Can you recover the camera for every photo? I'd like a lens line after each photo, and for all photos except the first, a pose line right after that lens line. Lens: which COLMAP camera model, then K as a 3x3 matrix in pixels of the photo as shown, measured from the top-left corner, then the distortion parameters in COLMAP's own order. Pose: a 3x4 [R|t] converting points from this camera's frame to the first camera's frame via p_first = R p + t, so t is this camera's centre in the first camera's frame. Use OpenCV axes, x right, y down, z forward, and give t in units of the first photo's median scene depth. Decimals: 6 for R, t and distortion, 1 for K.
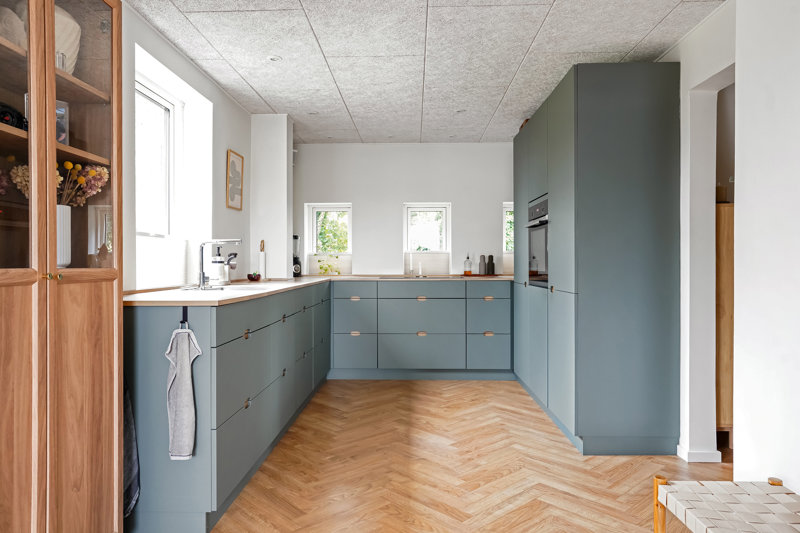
lens RADIAL K [[554.9, 0, 400.0], [0, 554.9, 266.5], [0, 0, 1]] dist [0.000266, 0.000052]
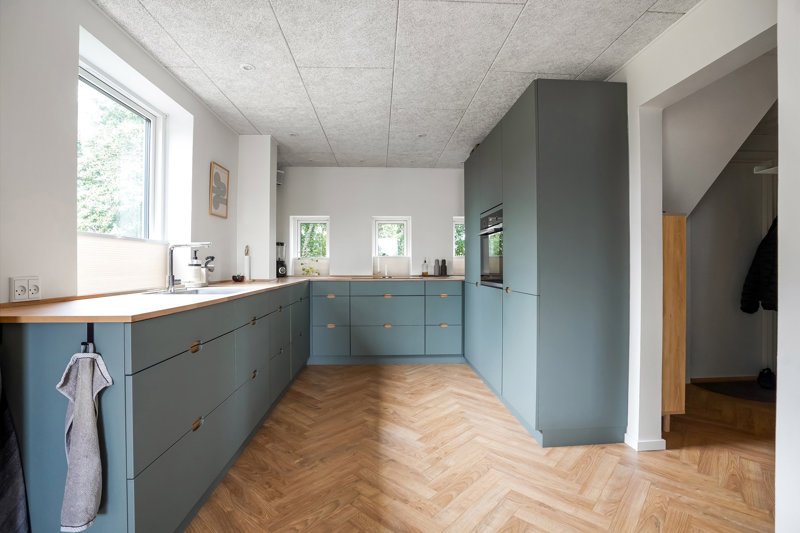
lens RADIAL K [[383.8, 0, 400.0], [0, 383.8, 266.5], [0, 0, 1]] dist [-0.047986, 0.000093]
pose [[0.996932, 0.001175, 0.078264, 0.001308], [-0.000908, 0.999994, -0.003448, -0.002940], [-0.078267, 0.003366, 0.996927, 0.260237]]
